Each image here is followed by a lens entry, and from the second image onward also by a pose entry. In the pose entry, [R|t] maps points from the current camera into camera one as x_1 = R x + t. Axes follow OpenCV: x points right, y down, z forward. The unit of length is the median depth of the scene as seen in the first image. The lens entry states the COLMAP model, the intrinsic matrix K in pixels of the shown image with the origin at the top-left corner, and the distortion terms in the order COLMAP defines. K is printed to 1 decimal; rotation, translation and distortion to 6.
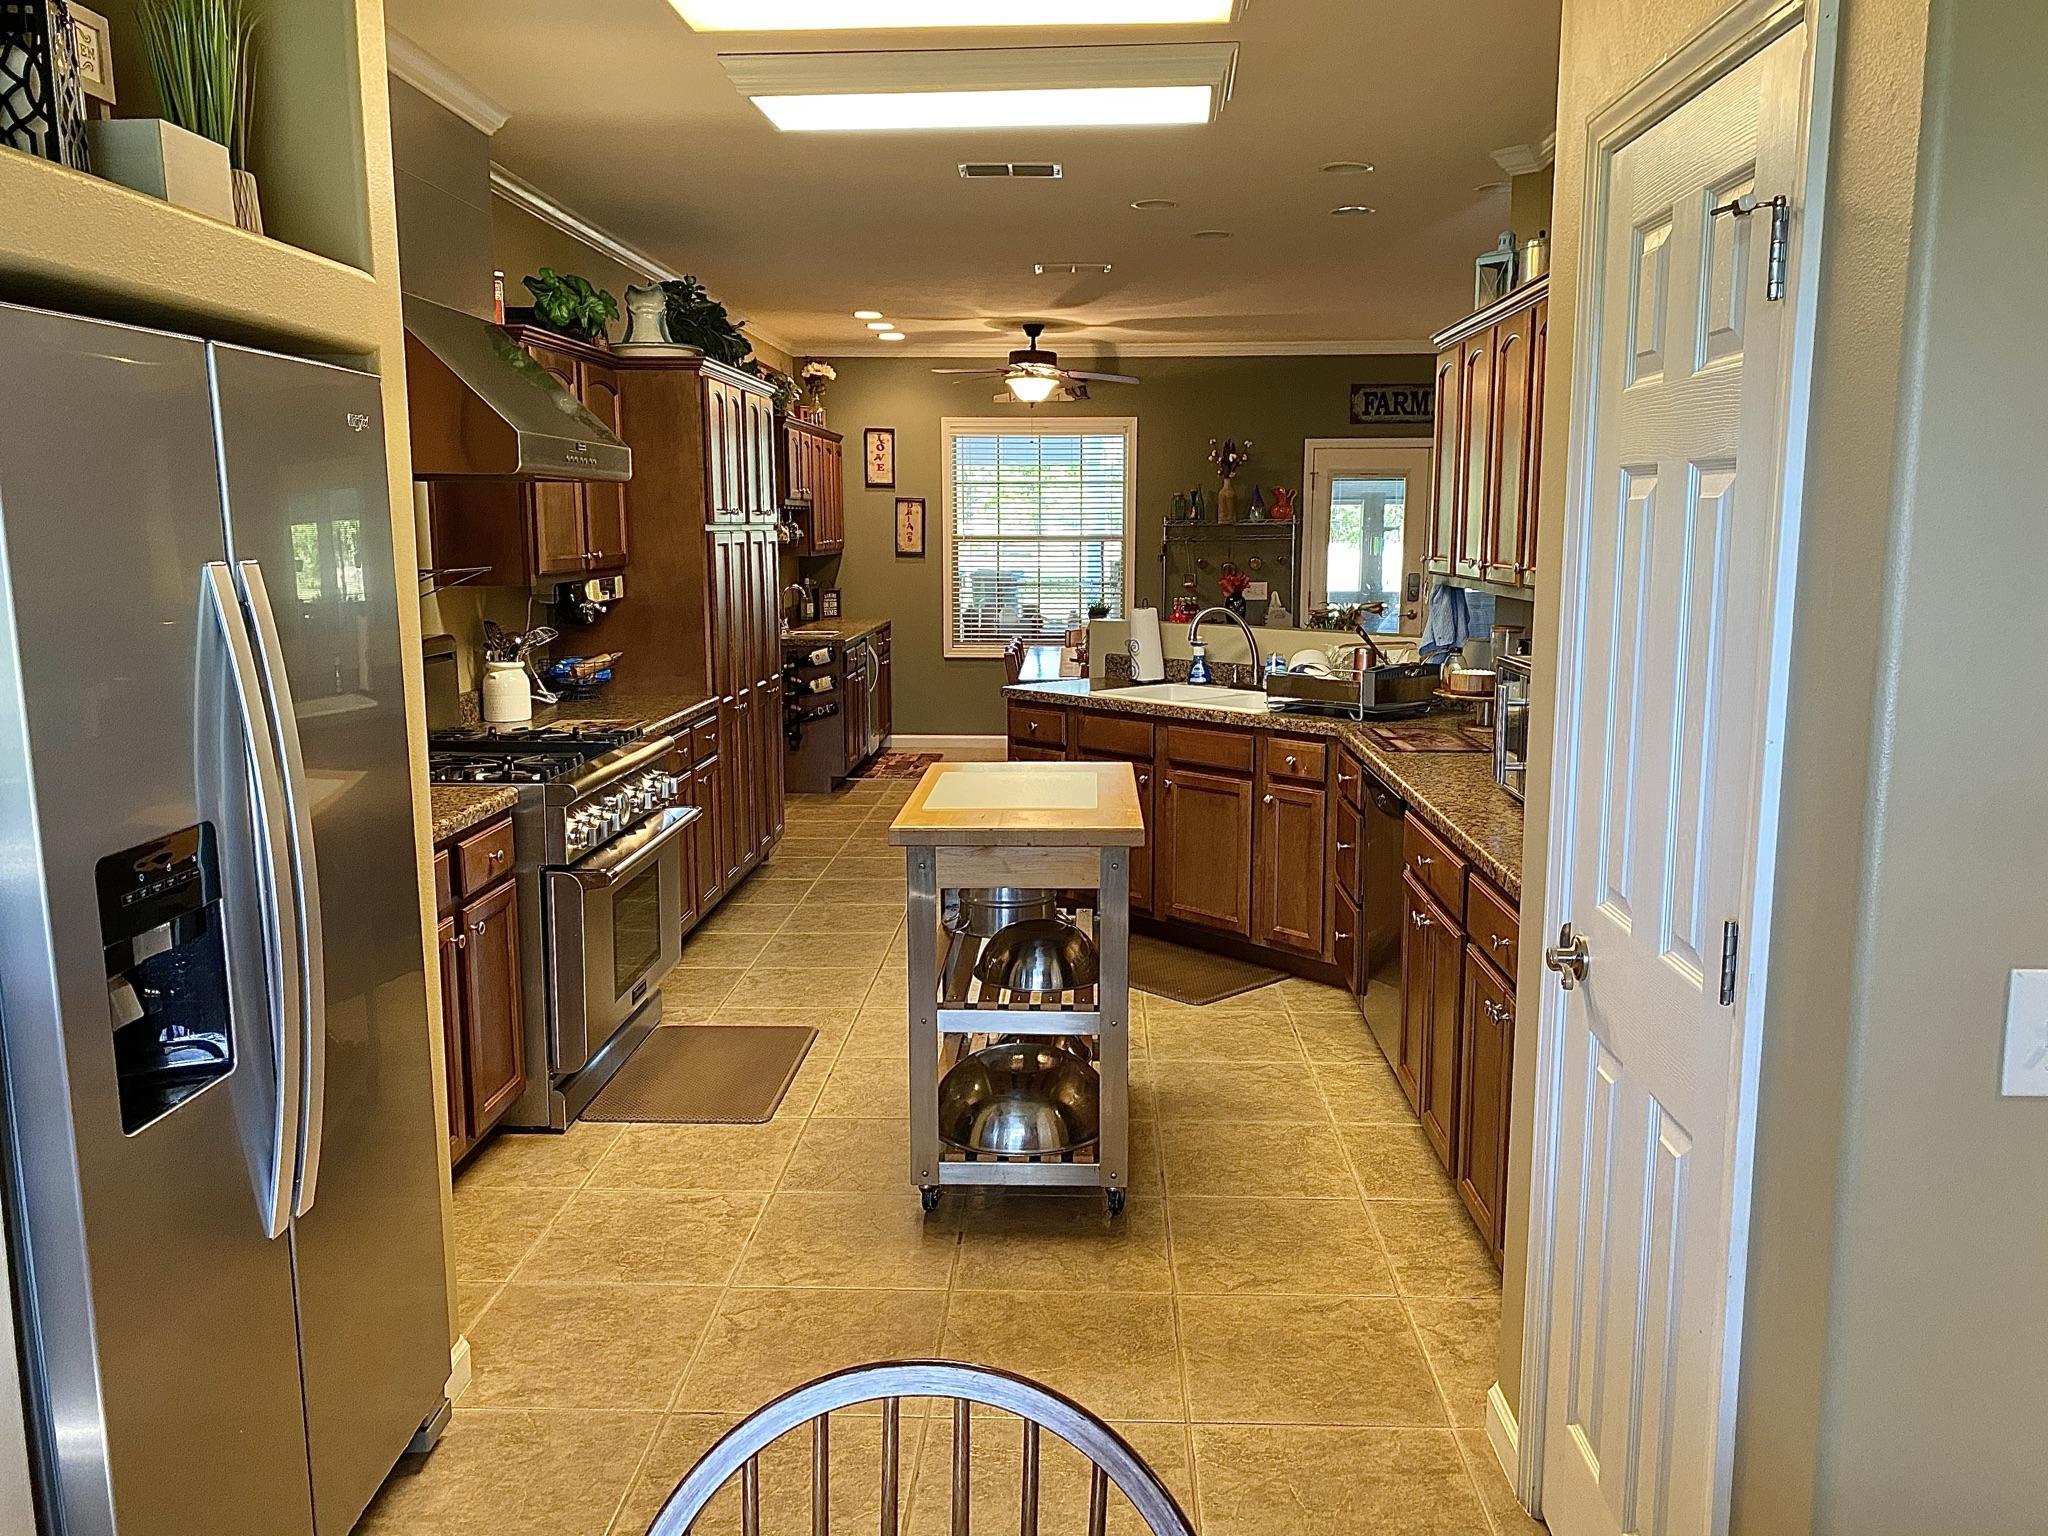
lens RADIAL K [[1565.2, 0, 1028.7], [0, 1565.2, 778.0], [0, 0, 1]] dist [0.033227, -0.035147]
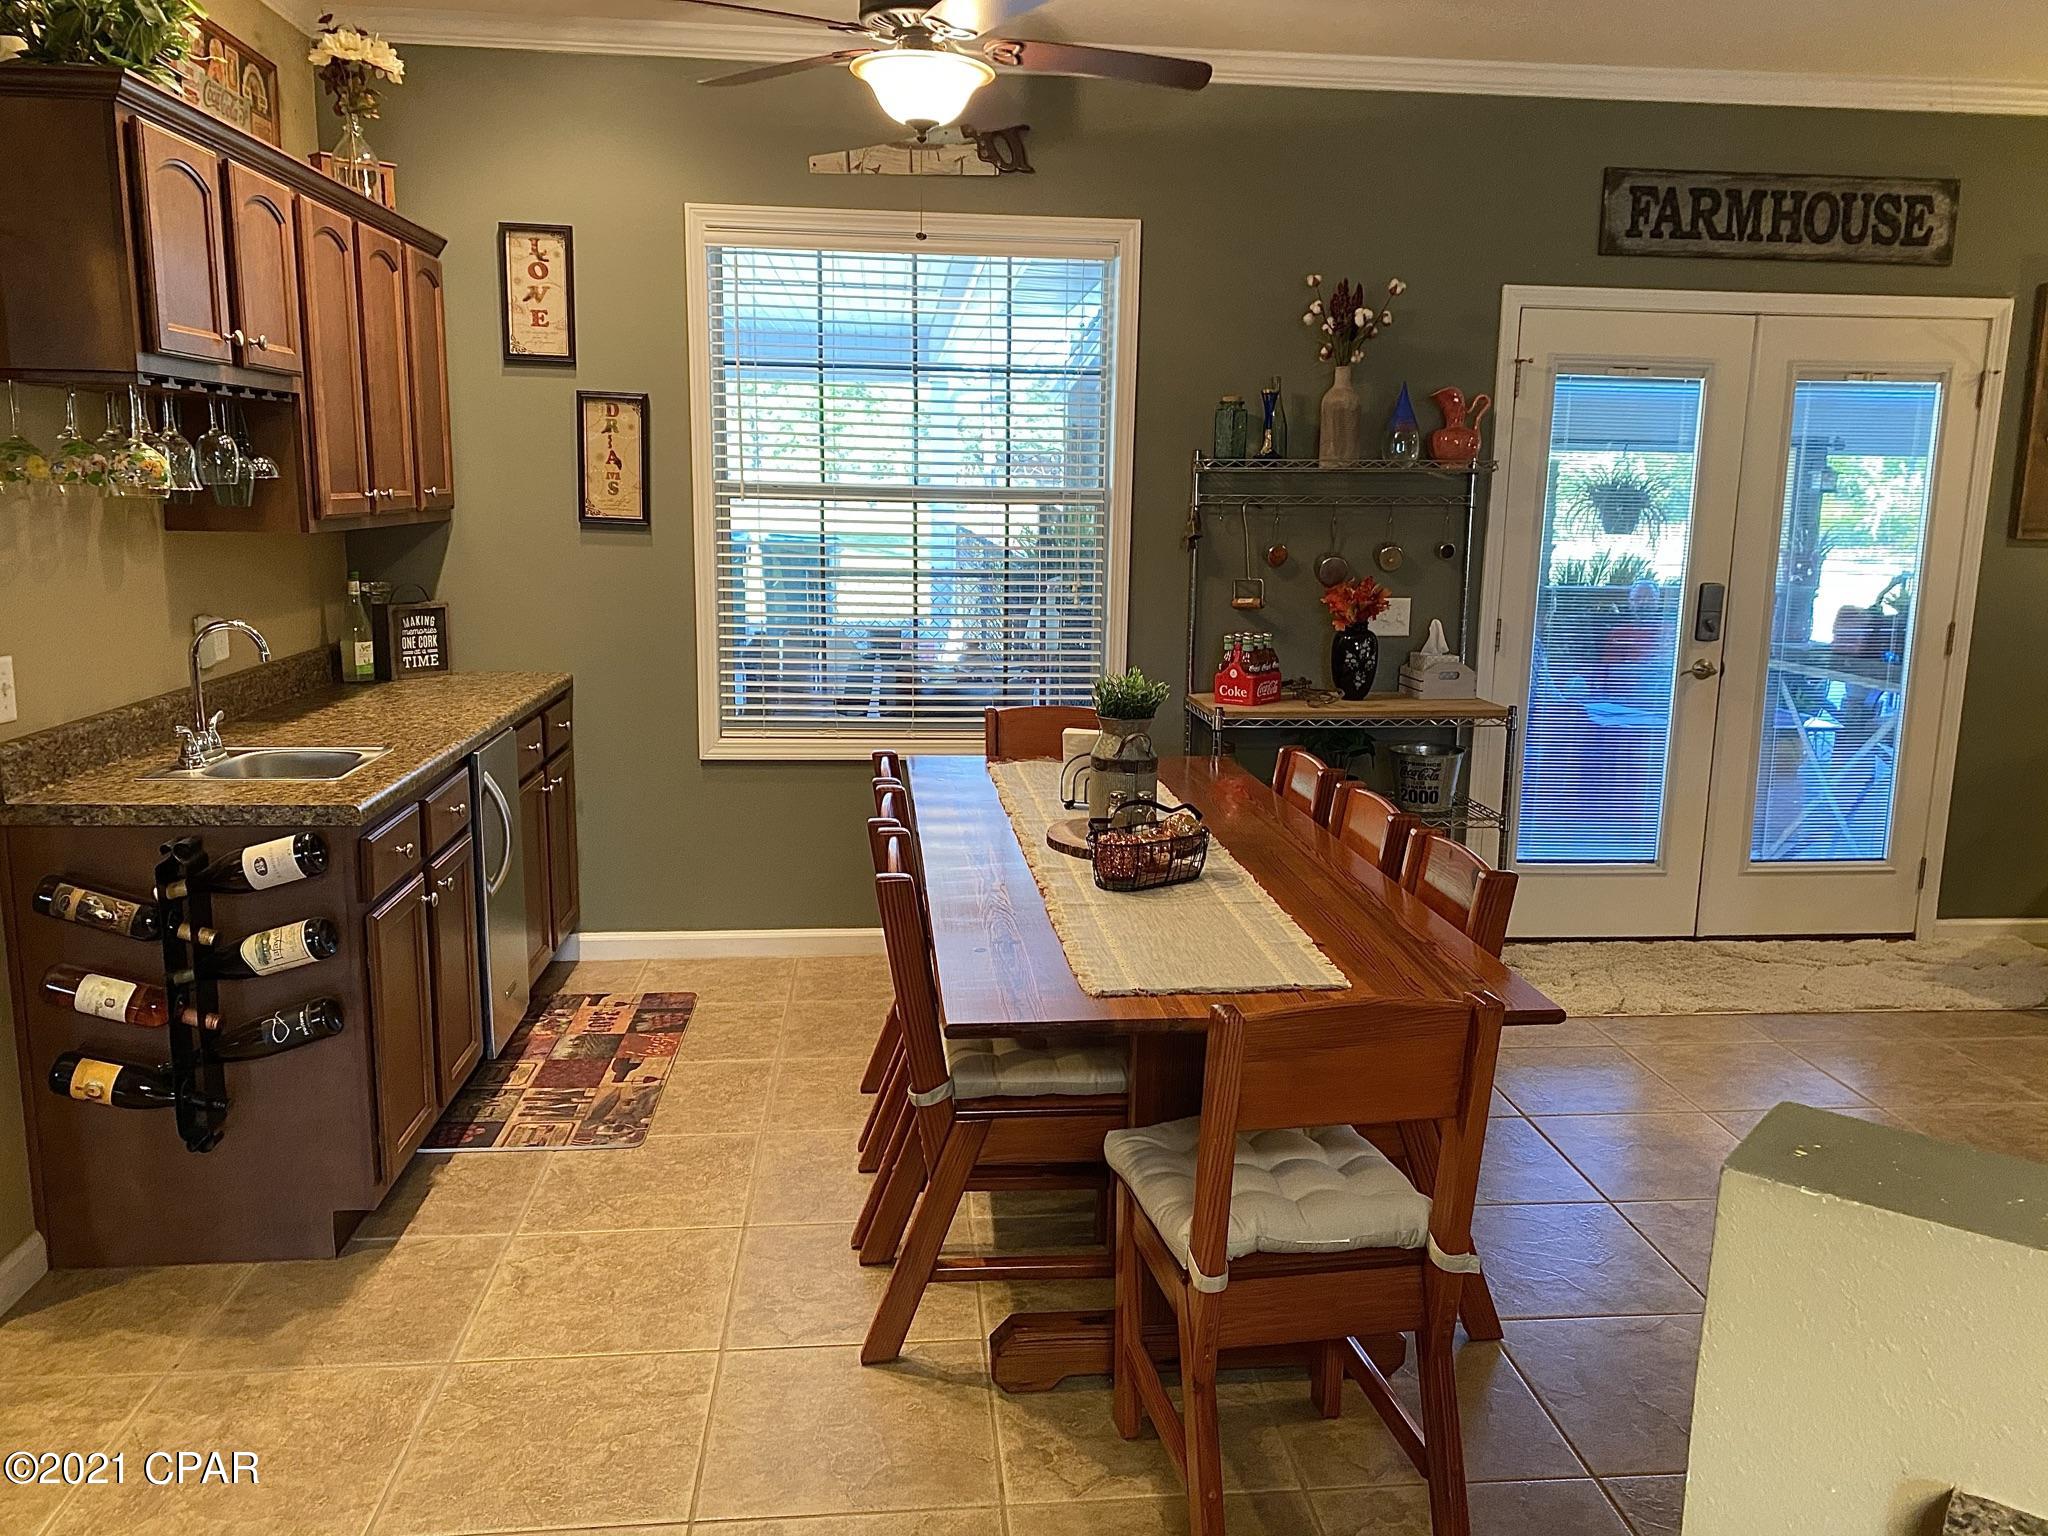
lens RADIAL K [[1565.2, 0, 1057.4], [0, 1565.2, 777.8], [0, 0, 1]] dist [0.033227, -0.035147]
pose [[0.988552, -0.007733, 0.150684, -0.021374], [0.003275, 0.999550, 0.029809, -0.087542], [-0.150846, -0.028974, 0.988133, 0.565266]]
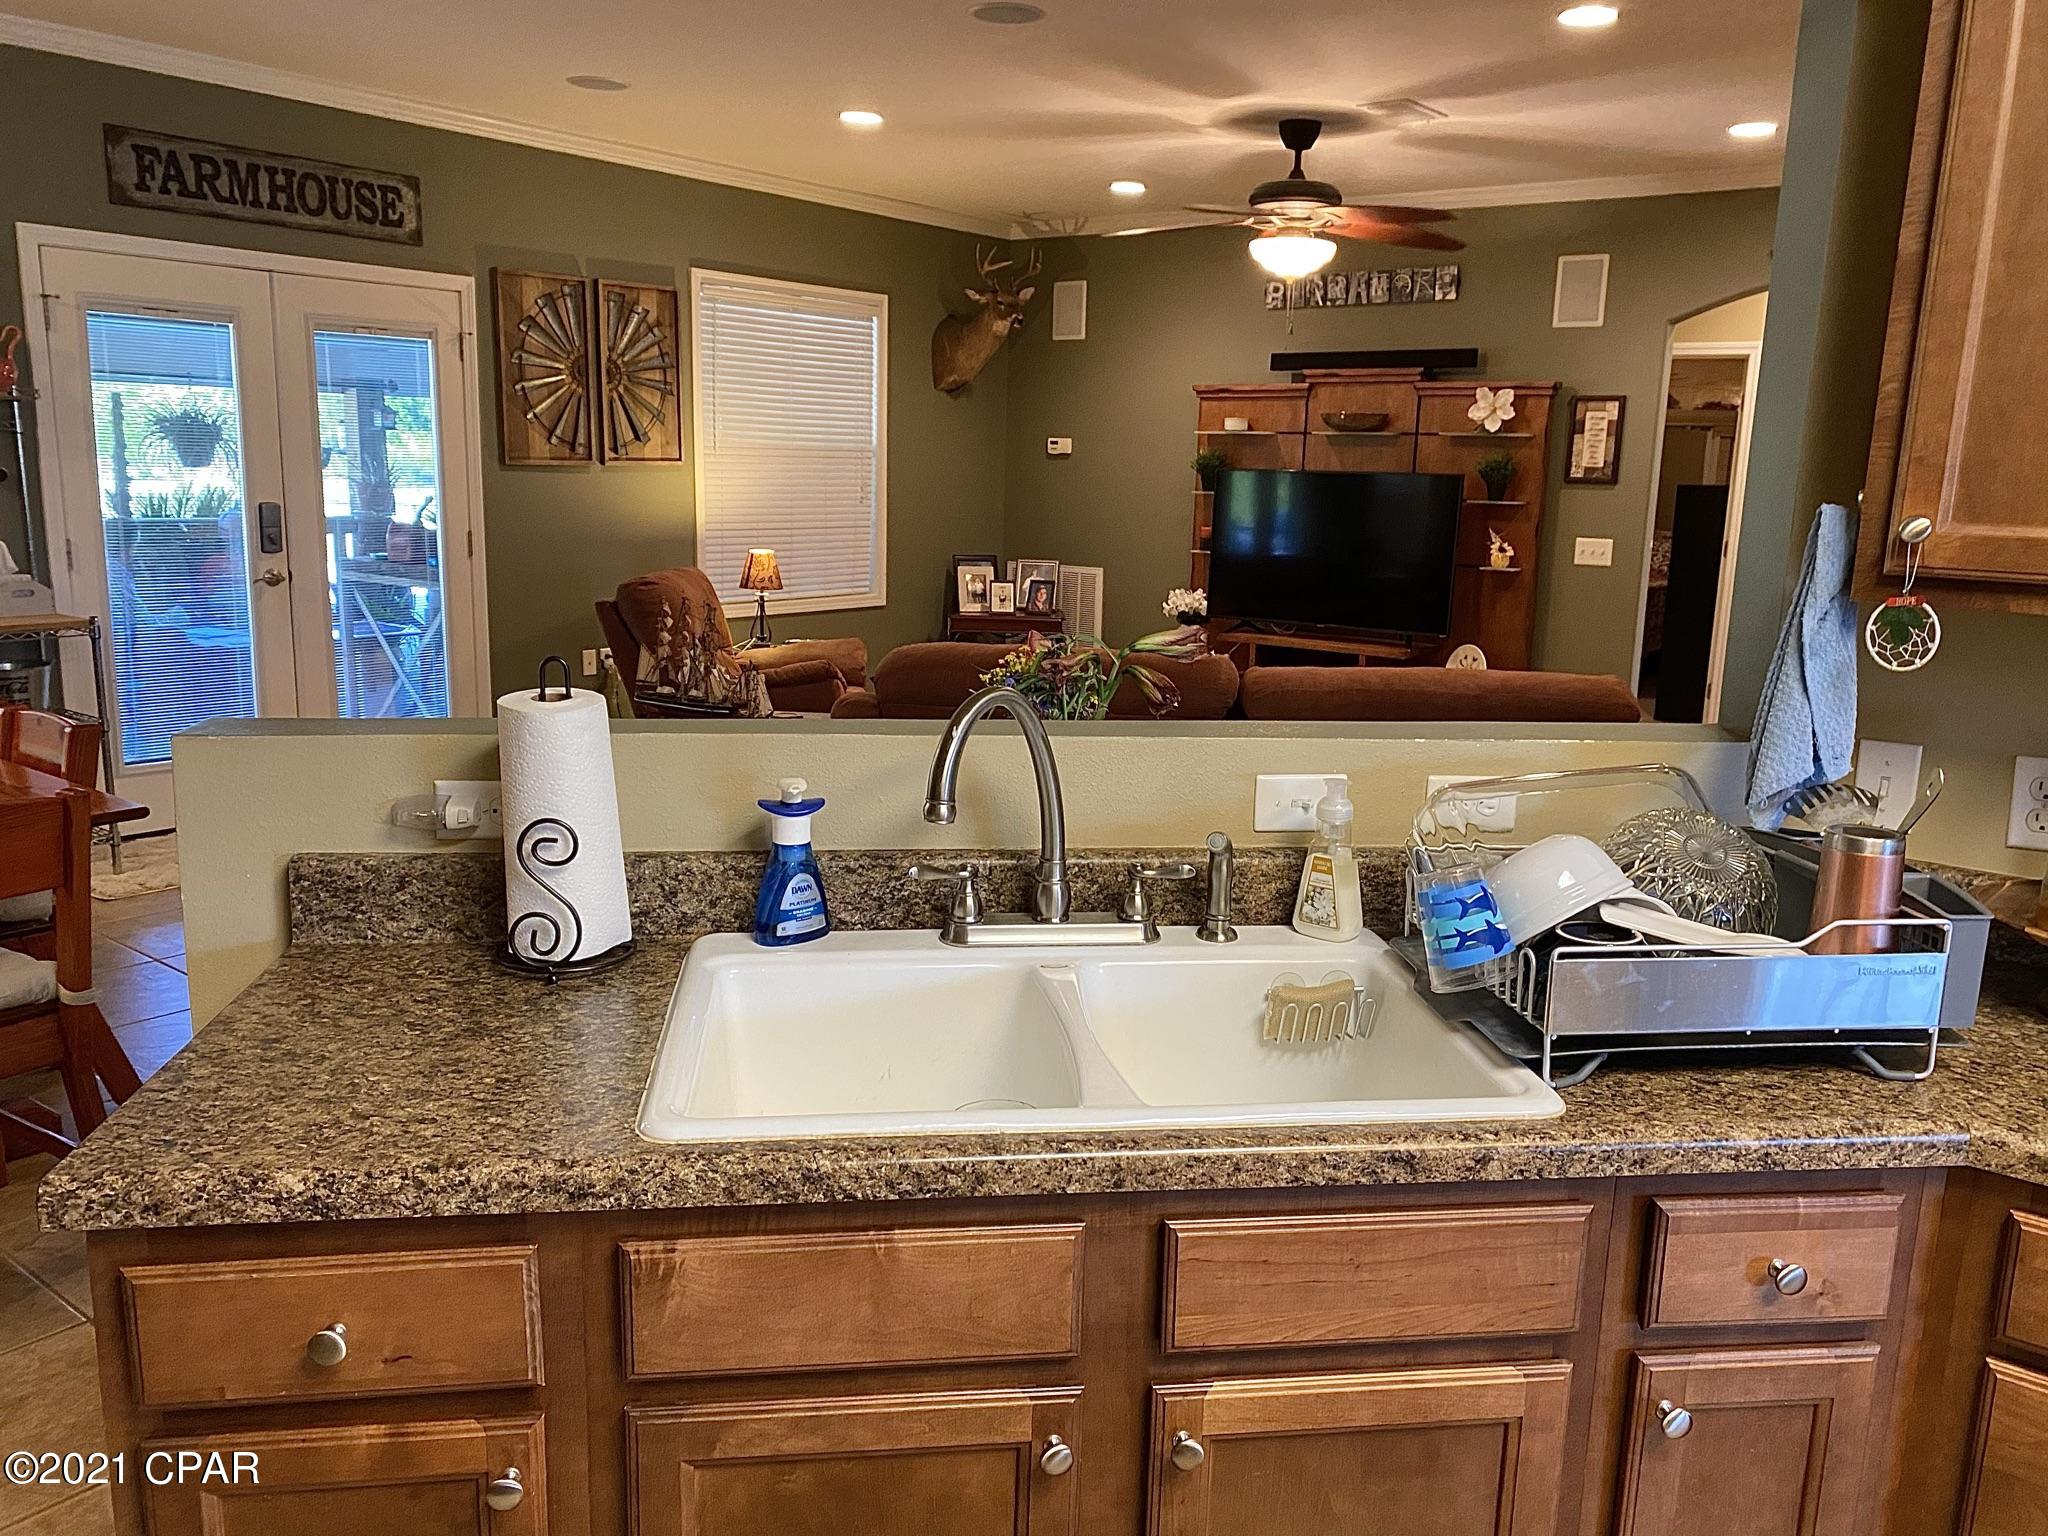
lens RADIAL K [[1565.2, 0, 1031.3], [0, 1565.2, 779.1], [0, 0, 1]] dist [0.033227, -0.035147]
pose [[0.577325, -0.144599, 0.803609, -0.058055], [0.096879, 0.989373, 0.108426, -0.069263], [-0.810747, 0.015256, 0.585198, 0.466696]]
